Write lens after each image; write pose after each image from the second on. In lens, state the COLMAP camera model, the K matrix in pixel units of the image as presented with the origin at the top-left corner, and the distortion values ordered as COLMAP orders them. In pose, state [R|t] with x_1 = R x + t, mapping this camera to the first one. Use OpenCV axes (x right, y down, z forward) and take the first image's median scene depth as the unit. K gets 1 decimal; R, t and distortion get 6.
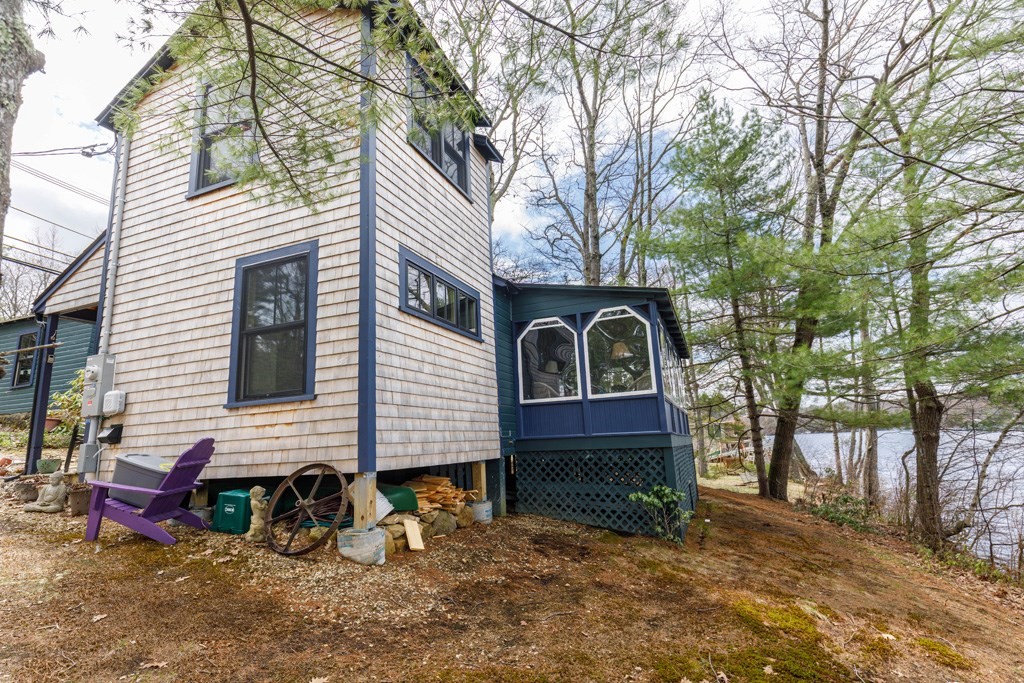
lens RADIAL K [[512.3, 0, 512.9], [0, 512.3, 348.1], [0, 0, 1]] dist [0.006982, -0.001618]
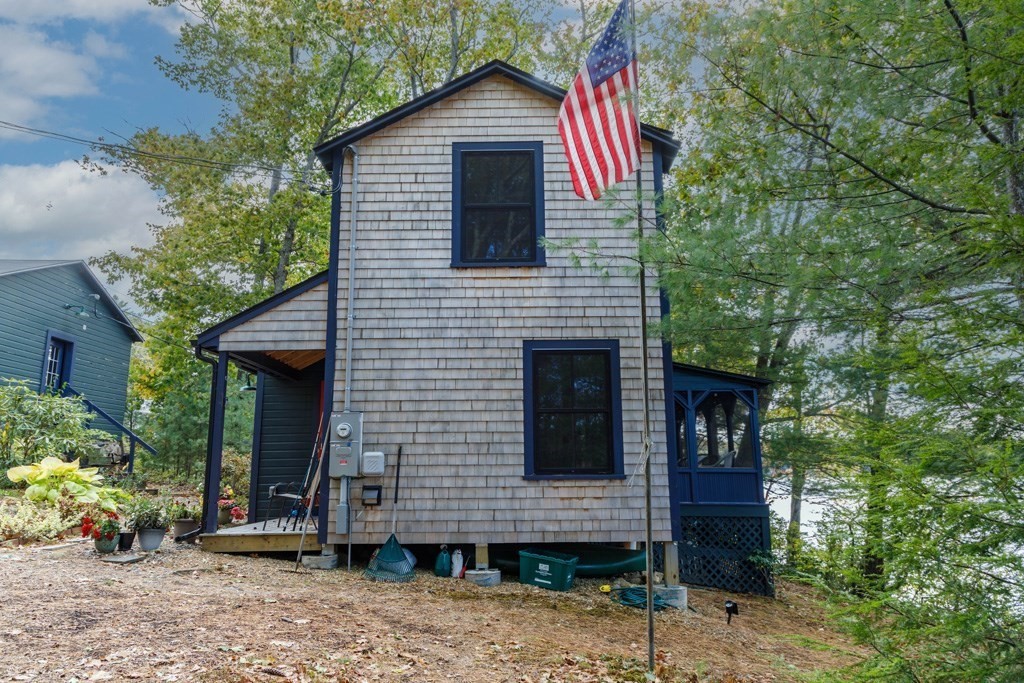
lens RADIAL K [[737.4, 0, 518.5], [0, 737.4, 339.7], [0, 0, 1]] dist [-0.008531, 0.007059]
pose [[0.923072, 0.111136, 0.368222, -1.122390], [-0.109428, 0.993665, -0.025589, -0.133902], [-0.368733, -0.016674, 0.929386, -0.449254]]
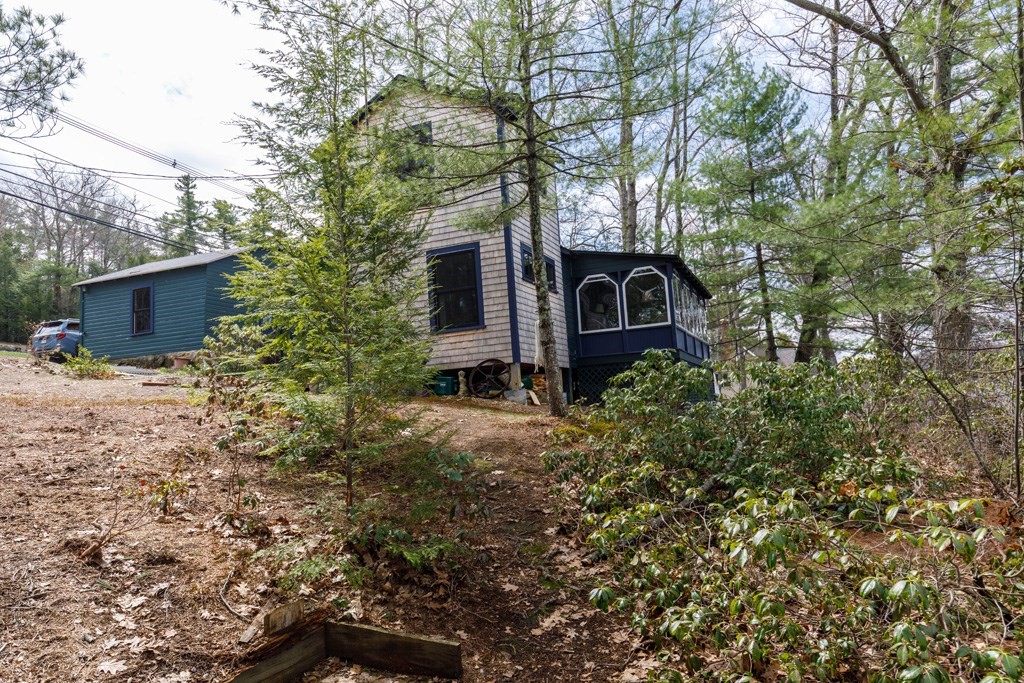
lens RADIAL K [[737.4, 0, 508.8], [0, 737.4, 340.4], [0, 0, 1]] dist [-0.008531, 0.007059]
pose [[0.999797, -0.016399, -0.011710, -0.229690], [0.017321, 0.996354, 0.083540, -0.073317], [0.010297, -0.083726, 0.996436, -1.548042]]
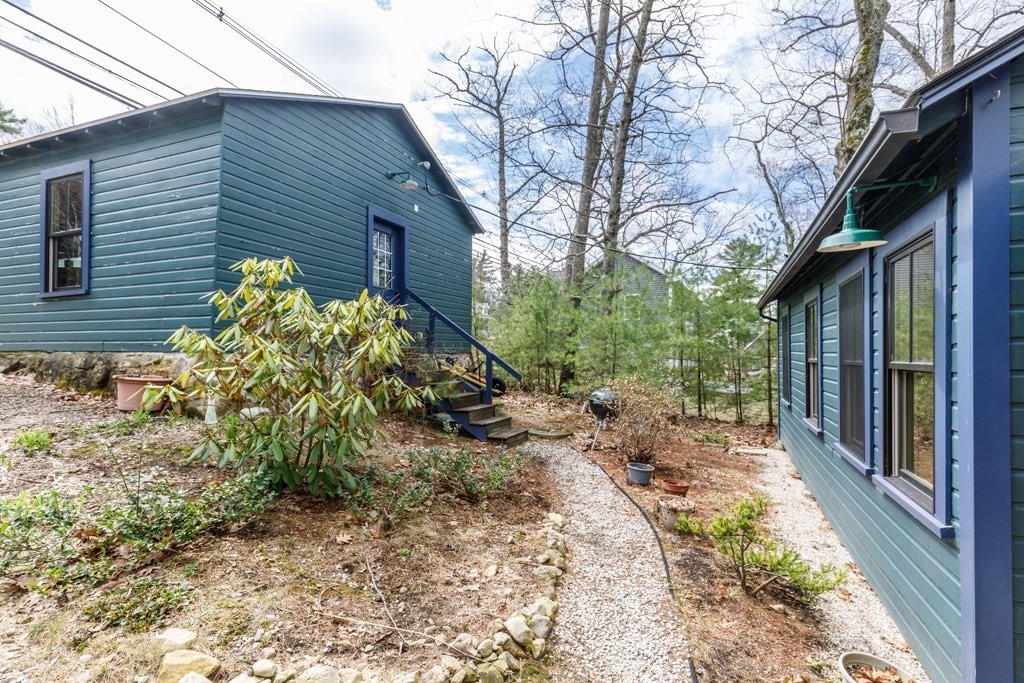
lens RADIAL K [[484.3, 0, 525.6], [0, 484.3, 356.1], [0, 0, 1]] dist [0.013989, -0.002248]
pose [[0.998594, 0.047565, 0.023383, -1.330365], [-0.051150, 0.980447, 0.190022, 0.075937], [-0.013888, -0.190951, 0.981501, 1.411224]]
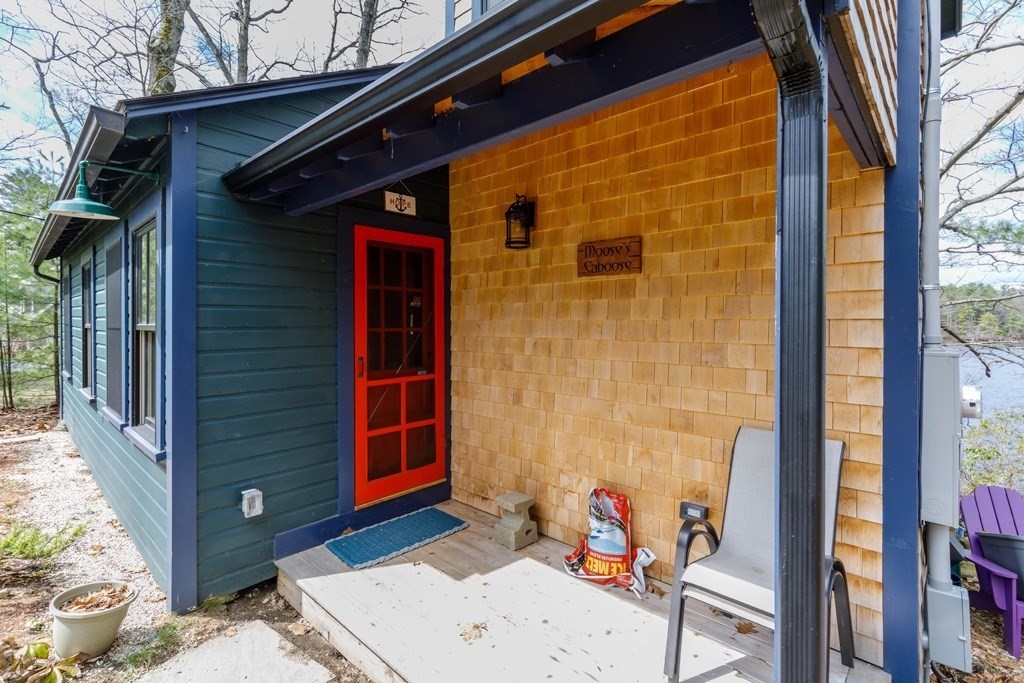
lens RADIAL K [[484.3, 0, 524.9], [0, 484.3, 326.1], [0, 0, 1]] dist [0.013989, -0.002248]
pose [[0.336117, 0.051544, 0.940409, -1.327765], [-0.199522, 0.979735, 0.017613, 0.058588], [-0.920444, -0.193552, 0.339590, 1.279343]]
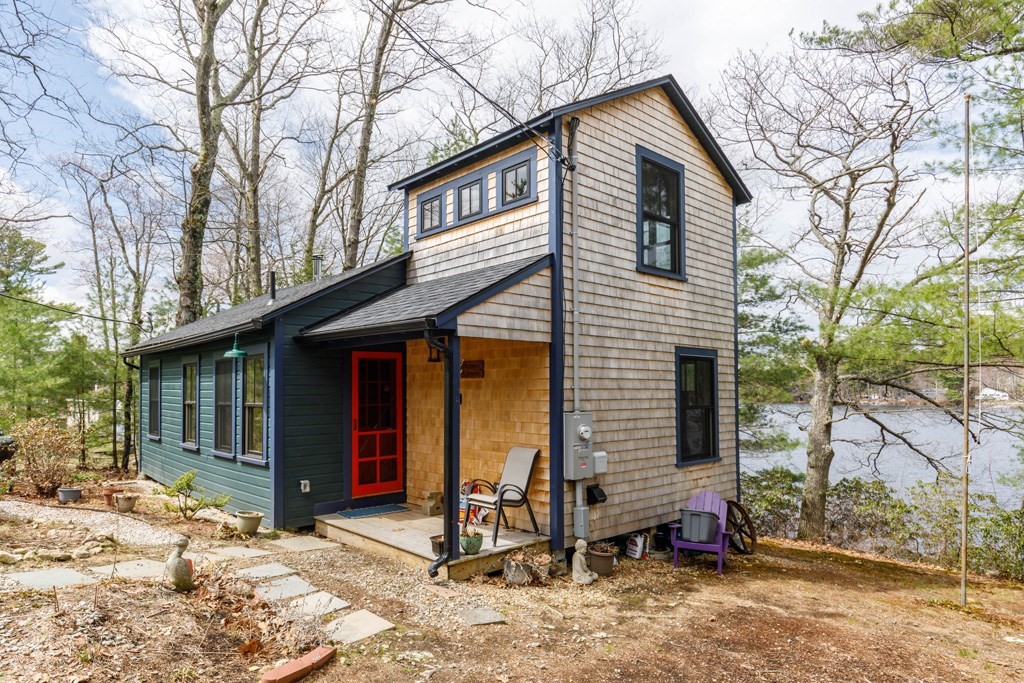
lens RADIAL K [[615.2, 0, 525.6], [0, 615.2, 376.1], [0, 0, 1]] dist [0.000697, 0.000866]
pose [[0.405370, 0.074442, 0.911117, -2.026717], [-0.190550, 0.981667, 0.004572, -0.041066], [-0.894072, -0.175467, 0.412124, 0.697279]]
